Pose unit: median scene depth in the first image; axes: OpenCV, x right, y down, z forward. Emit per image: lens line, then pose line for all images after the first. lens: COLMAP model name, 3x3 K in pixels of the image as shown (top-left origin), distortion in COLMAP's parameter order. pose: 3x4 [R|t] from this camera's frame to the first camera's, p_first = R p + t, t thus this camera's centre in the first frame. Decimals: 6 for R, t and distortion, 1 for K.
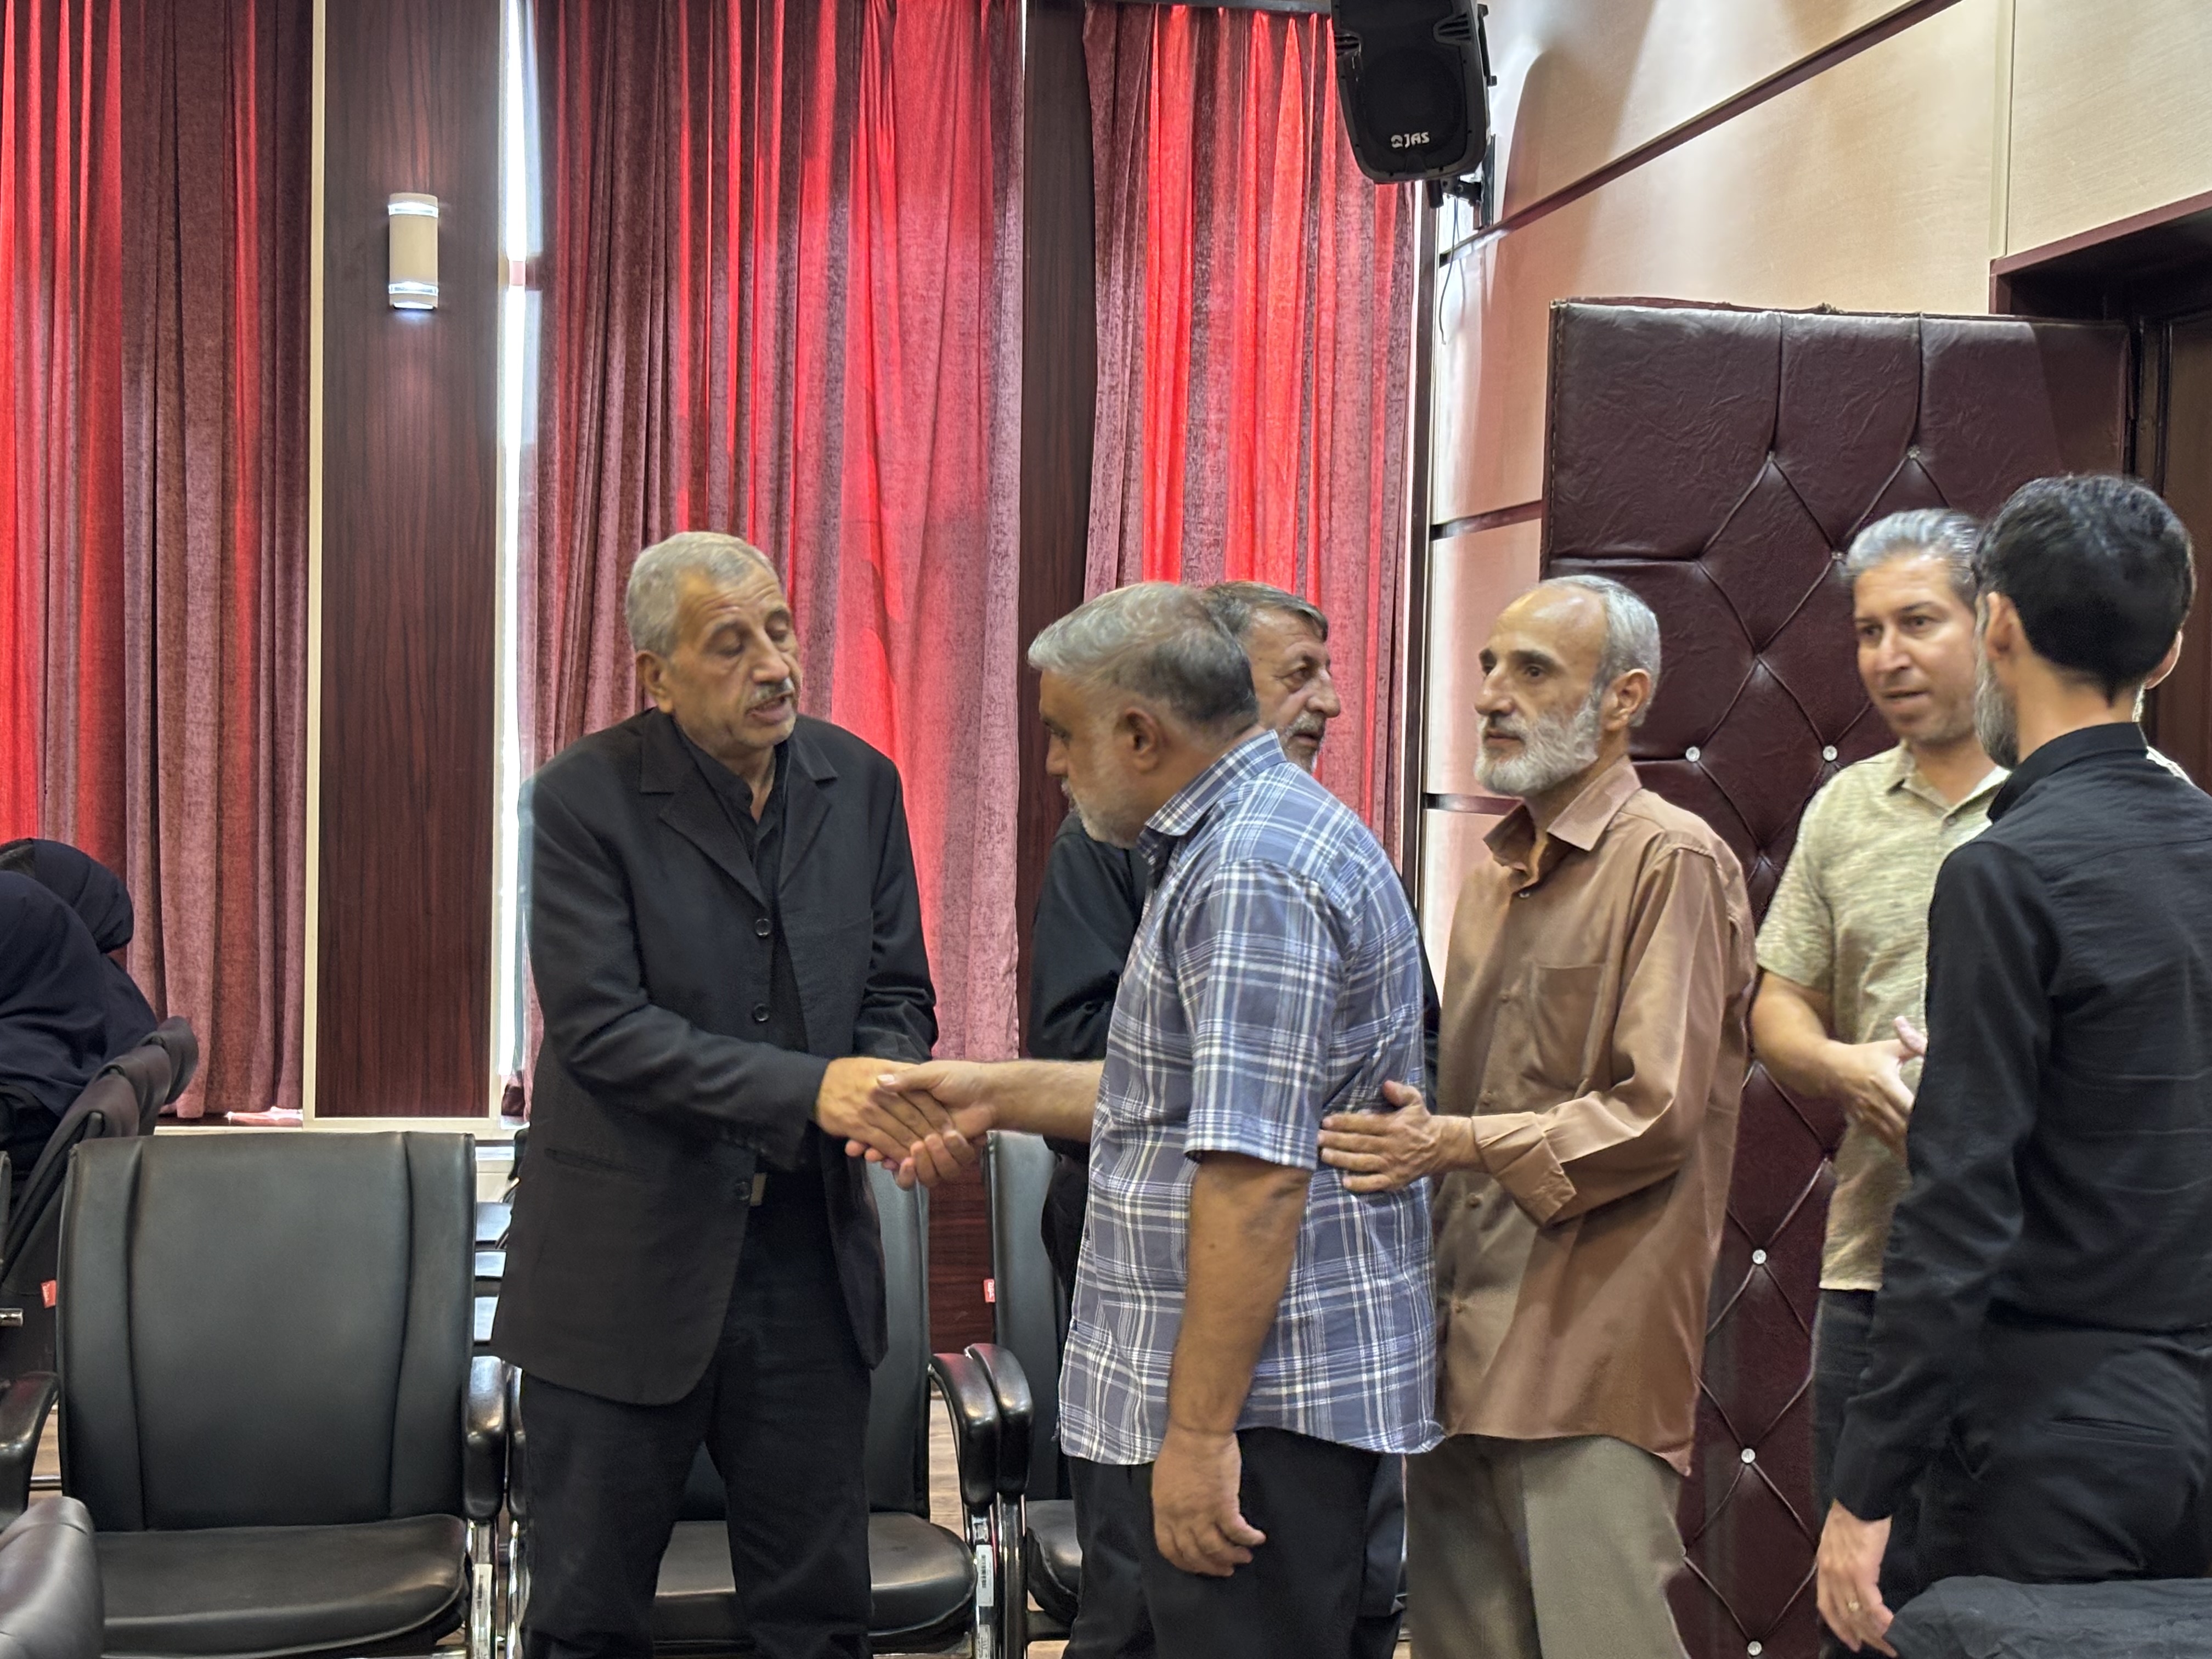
lens RADIAL K [[3484.1, 0, 1110.9], [0, 3484.1, 882.3], [0, 0, 1]] dist [0.127763, 0.000000]
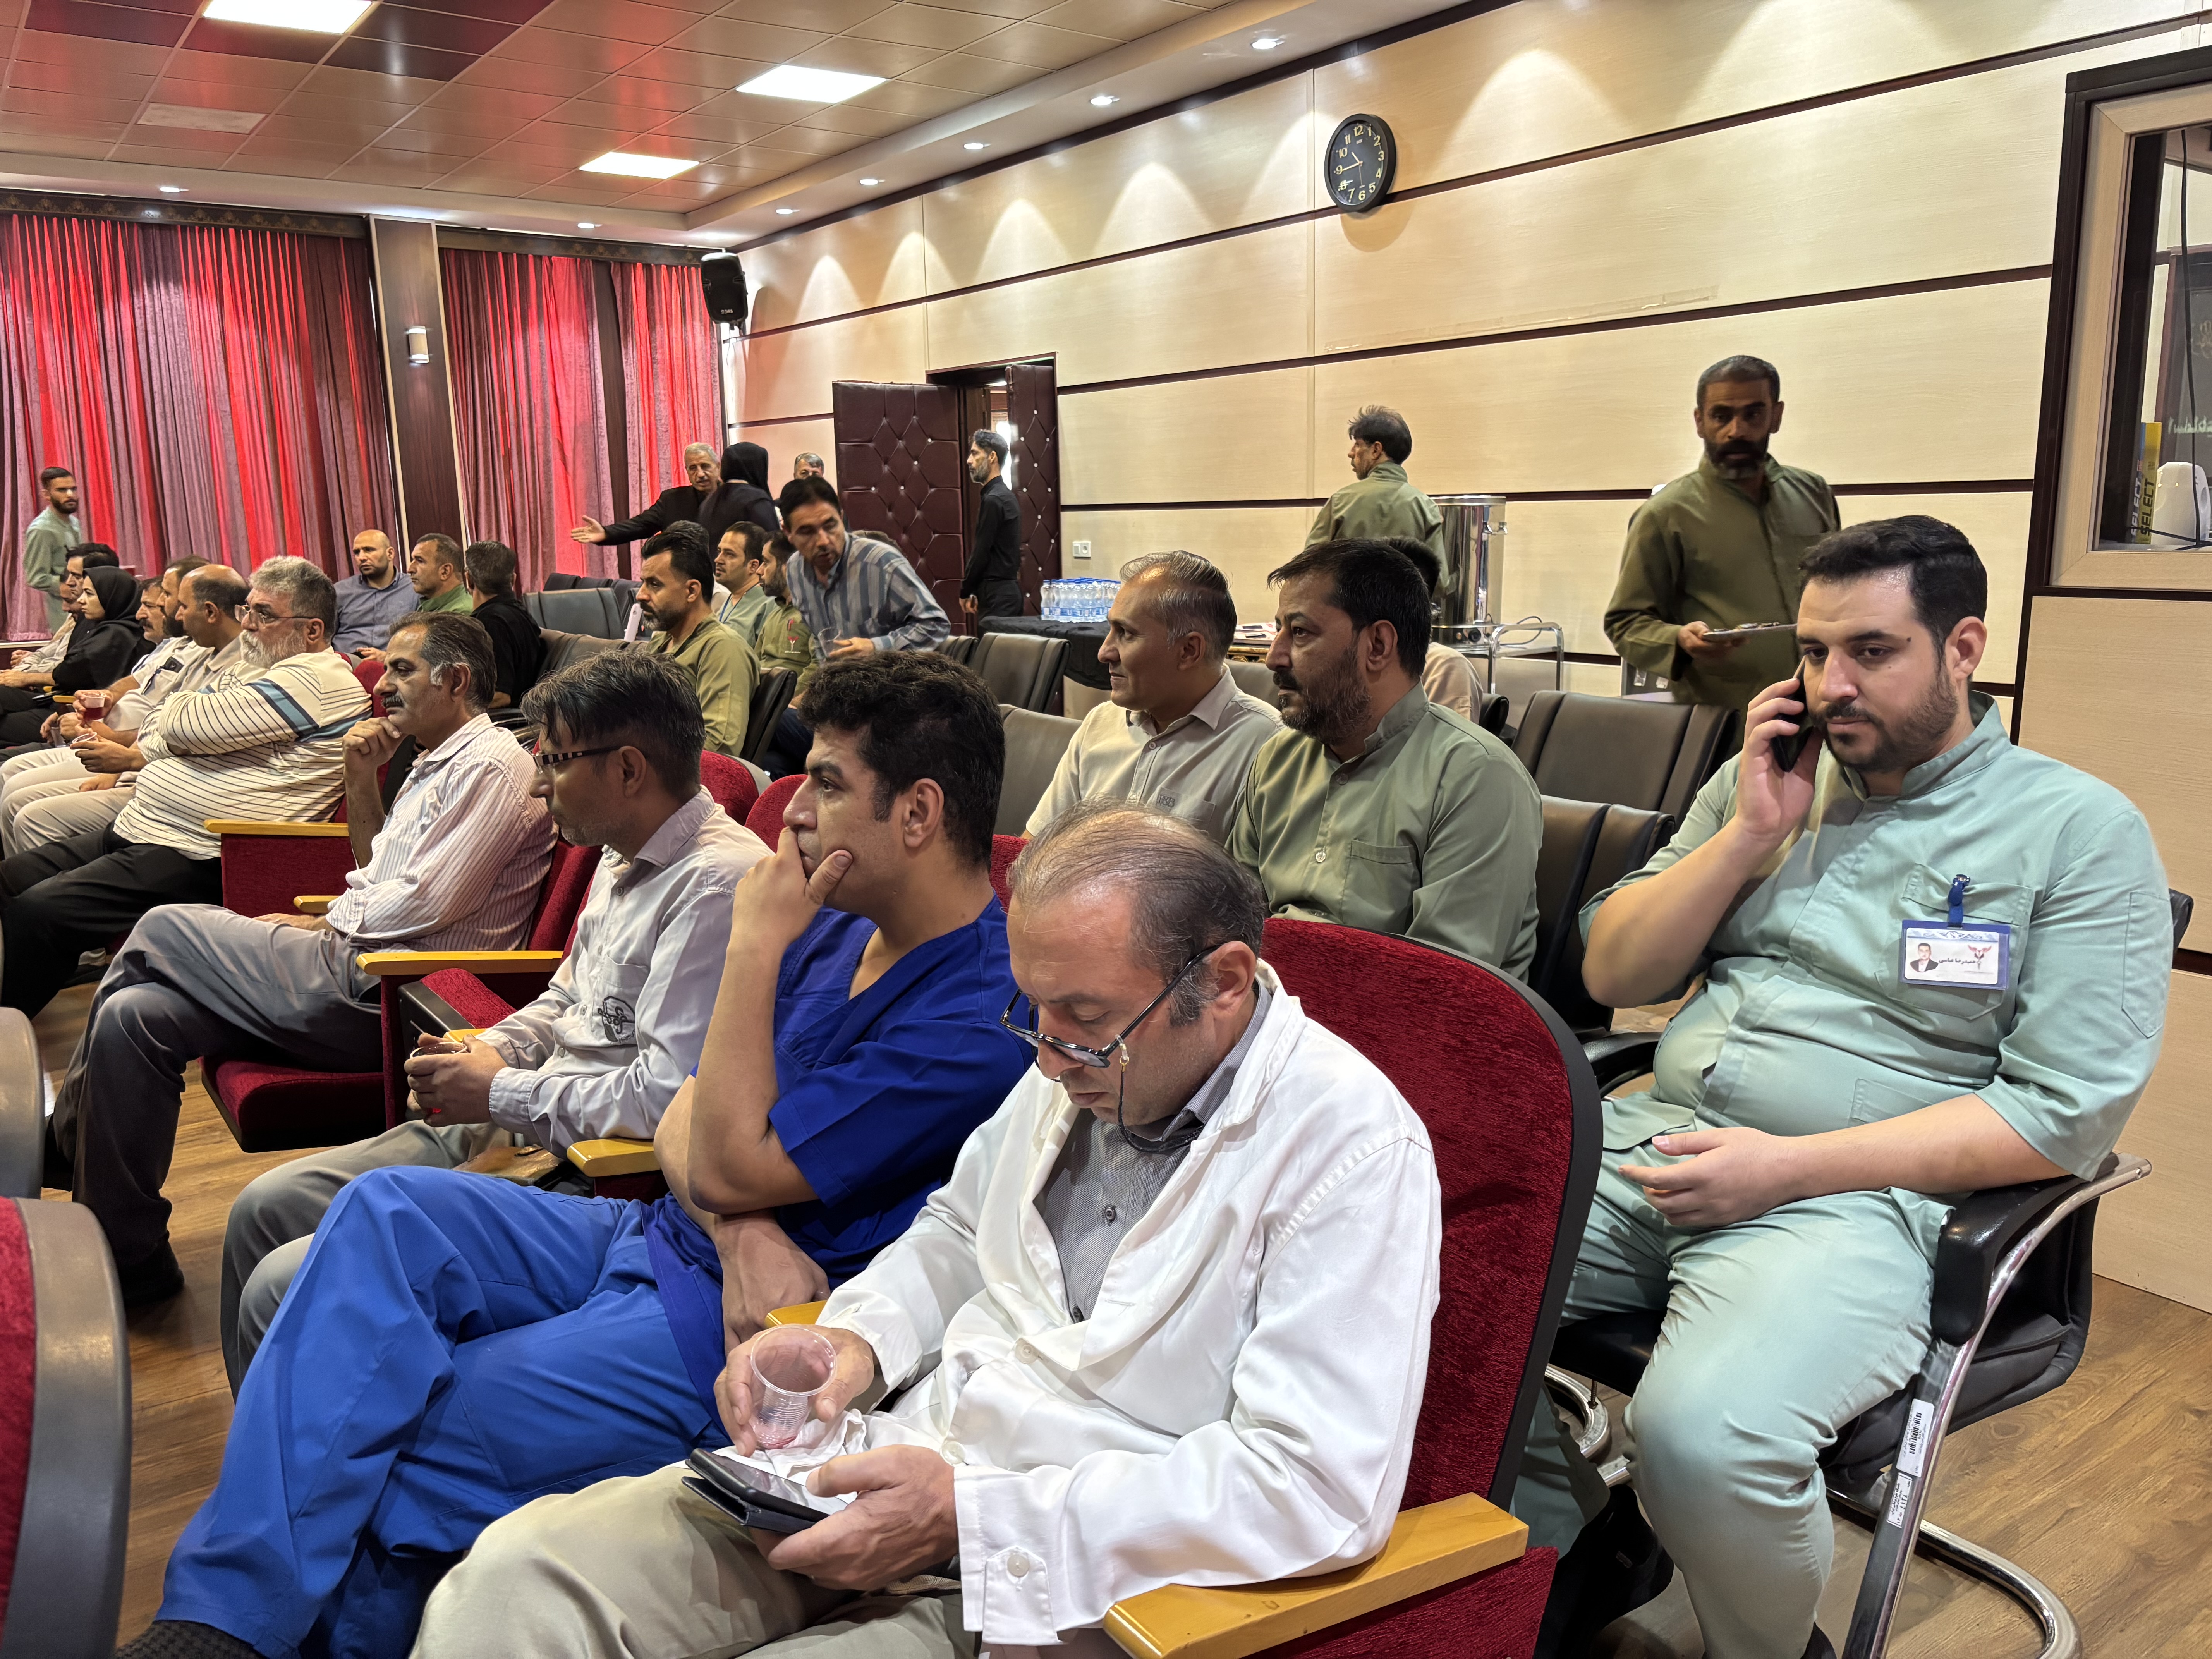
lens RADIAL K [[1663.9, 0, 1085.3], [0, 1663.9, 832.7], [0, 0, 1]] dist [0.028414, 0.009547]
pose [[0.904974, -0.118683, 0.408579, -0.314499], [0.052711, 0.984183, 0.169132, 0.030499], [-0.422190, -0.131523, 0.896915, -0.656376]]
